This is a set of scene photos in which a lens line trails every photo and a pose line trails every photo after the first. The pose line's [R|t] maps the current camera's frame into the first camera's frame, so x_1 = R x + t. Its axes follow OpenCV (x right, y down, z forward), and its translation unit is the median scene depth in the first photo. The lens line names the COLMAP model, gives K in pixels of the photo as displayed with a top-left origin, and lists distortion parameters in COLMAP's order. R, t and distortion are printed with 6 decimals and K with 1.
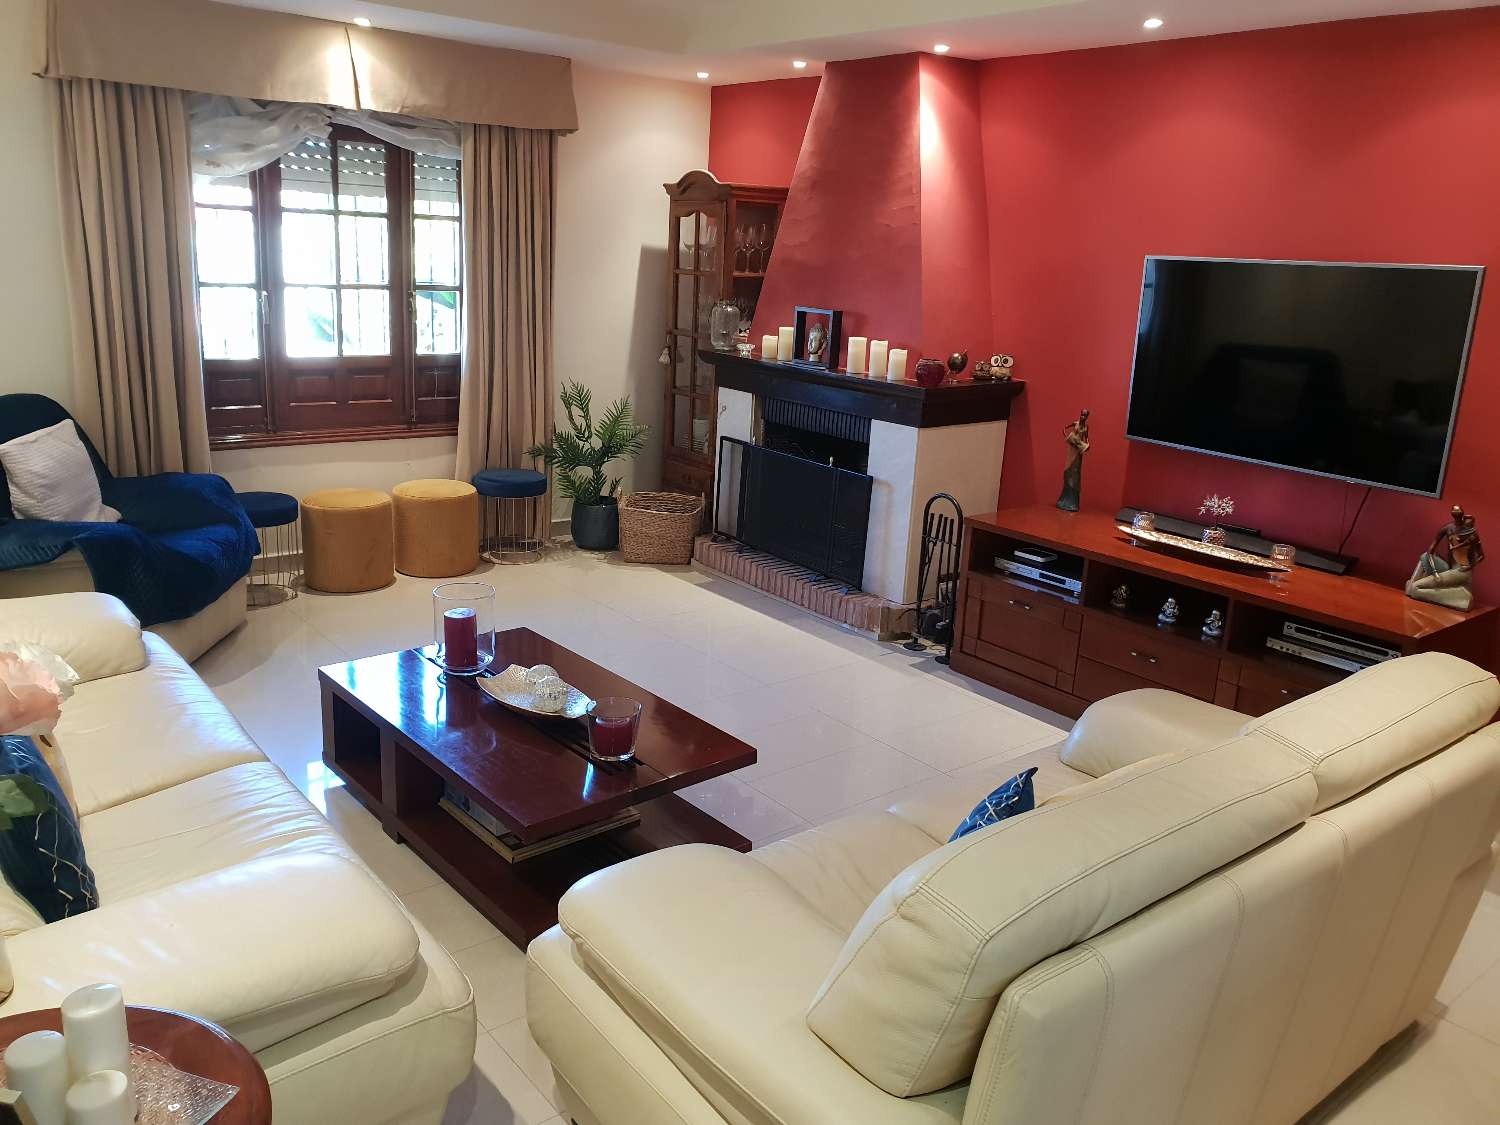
lens RADIAL K [[1171.9, 0, 750.0], [0, 1171.9, 562.5], [0, 0, 1]] dist [0.000397, -0.011056]
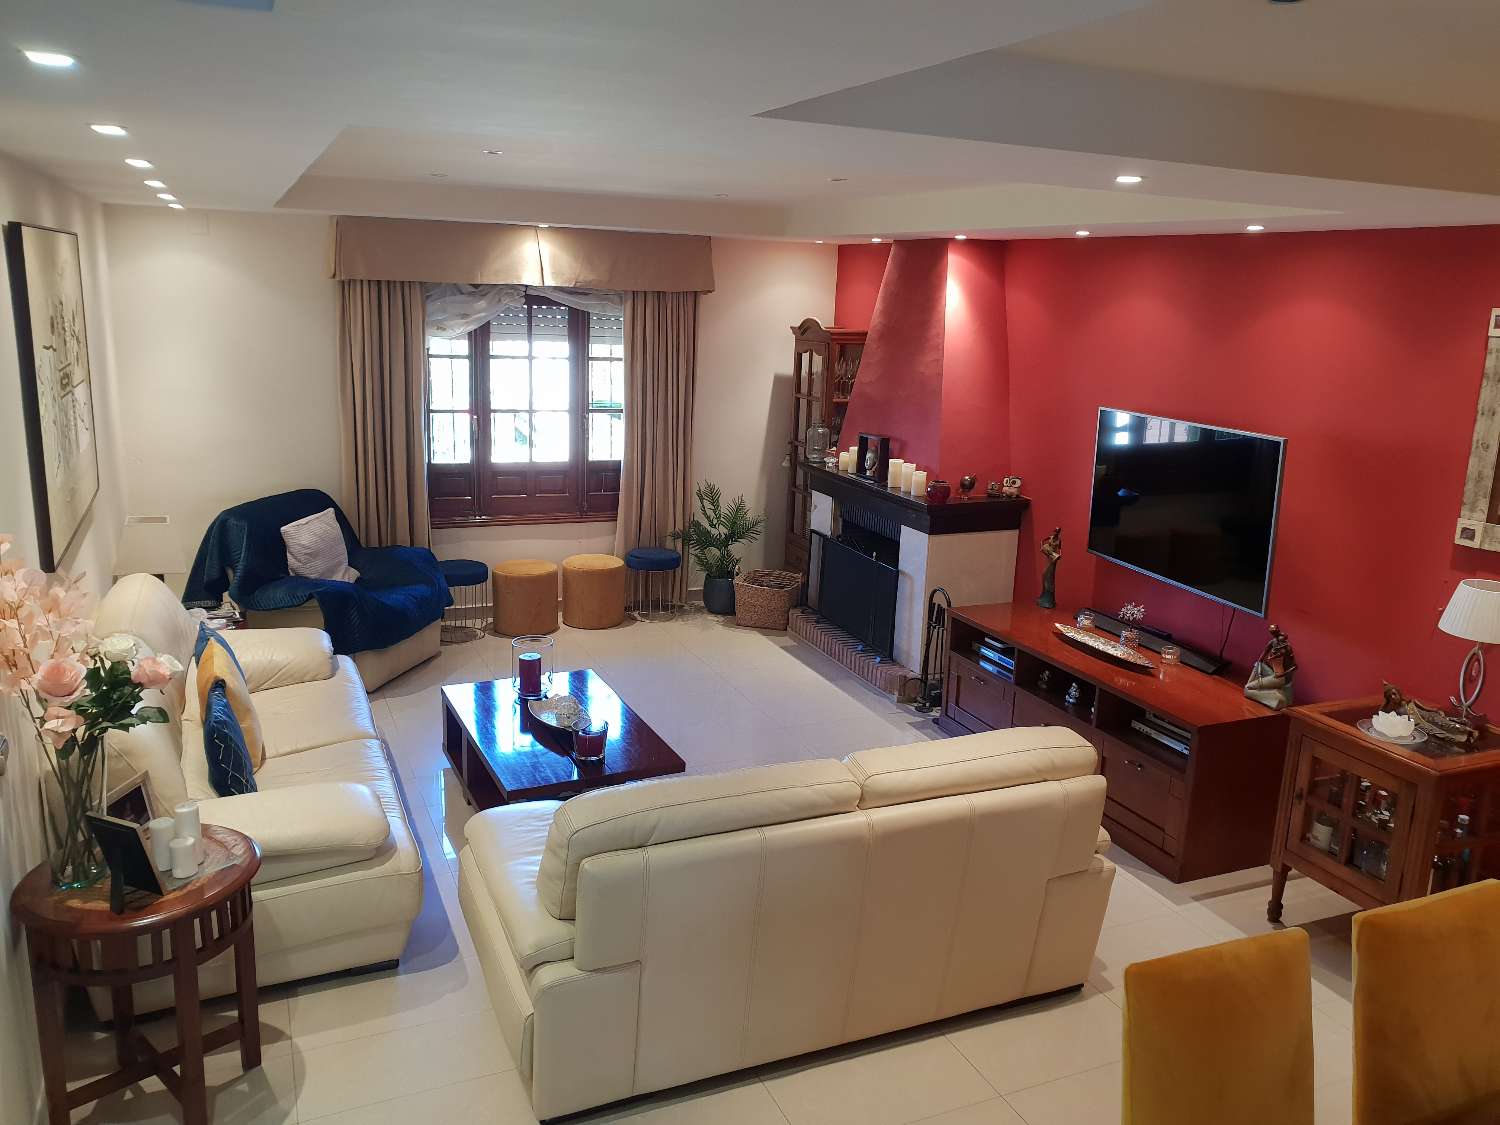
lens RADIAL K [[1171.9, 0, 750.0], [0, 1171.9, 562.5], [0, 0, 1]] dist [0.000397, -0.011056]
pose [[0.964506, 0.046650, -0.259908, 0.270345], [-0.058793, 0.997503, -0.039137, -0.023210], [0.257433, 0.053029, 0.964840, -0.247295]]
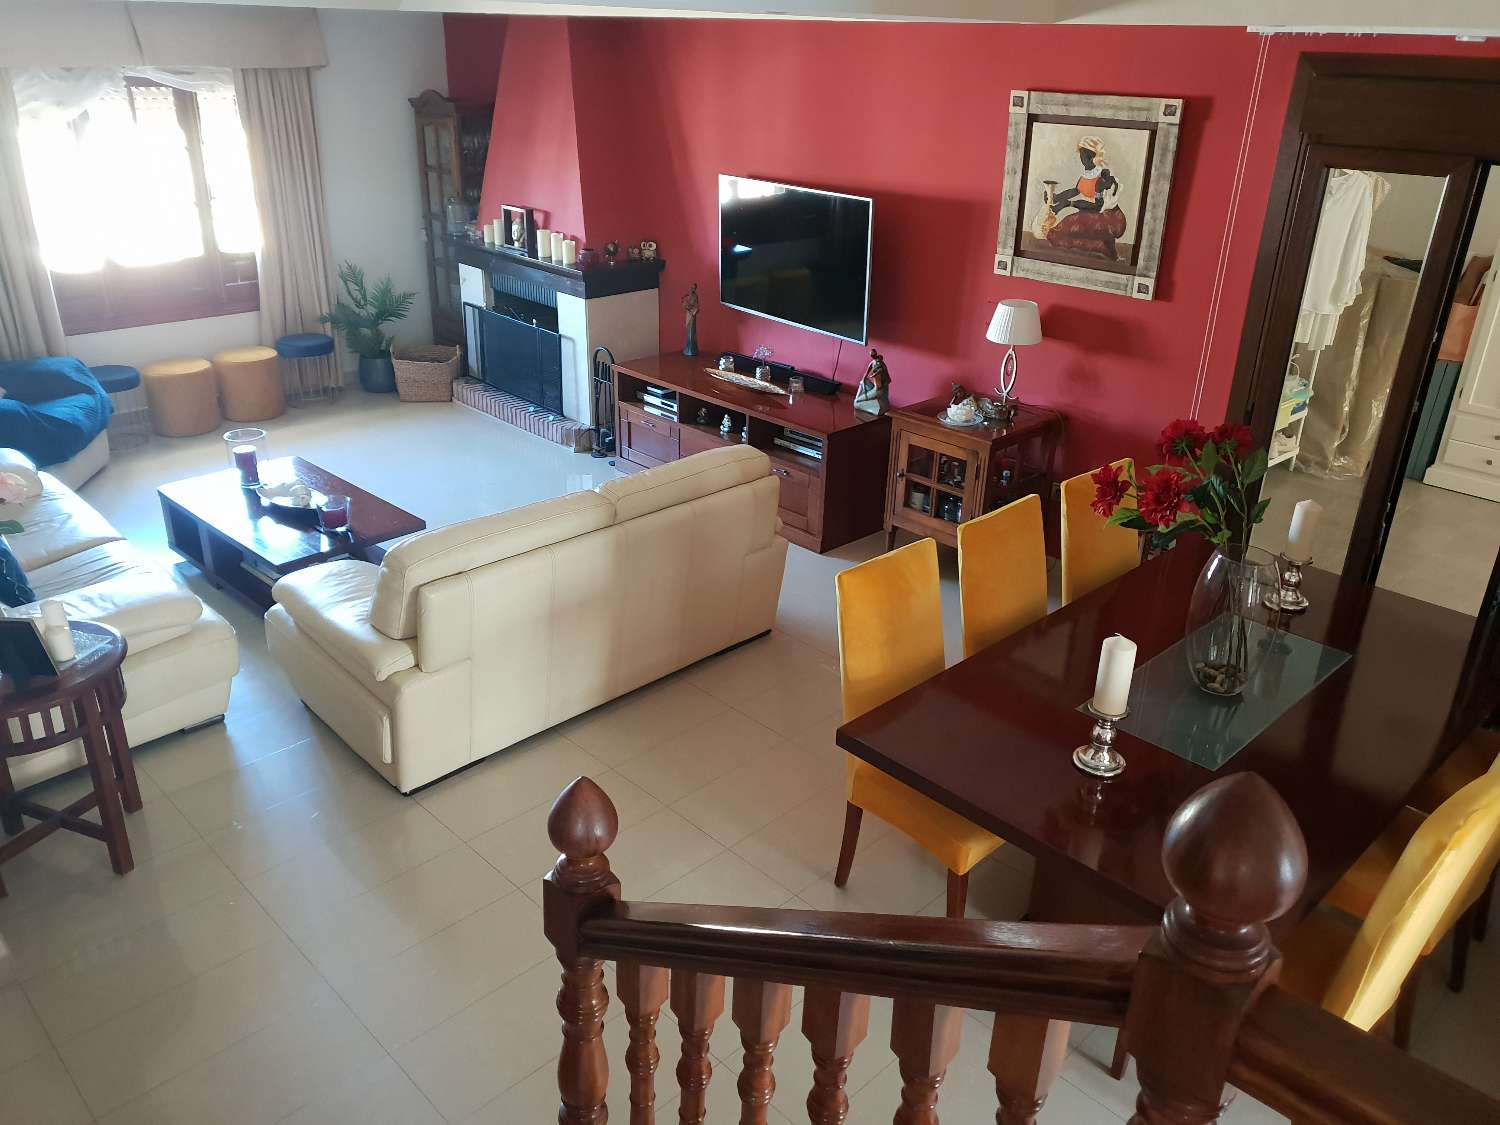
lens RADIAL K [[1209.5, 0, 750.0], [0, 1209.5, 562.5], [0, 0, 1]] dist [0.154489, -0.366114]
pose [[0.996009, -0.062044, 0.064164, 0.214813], [0.051358, 0.986336, 0.156534, -0.021161], [-0.072999, -0.152614, 0.985586, -0.482031]]
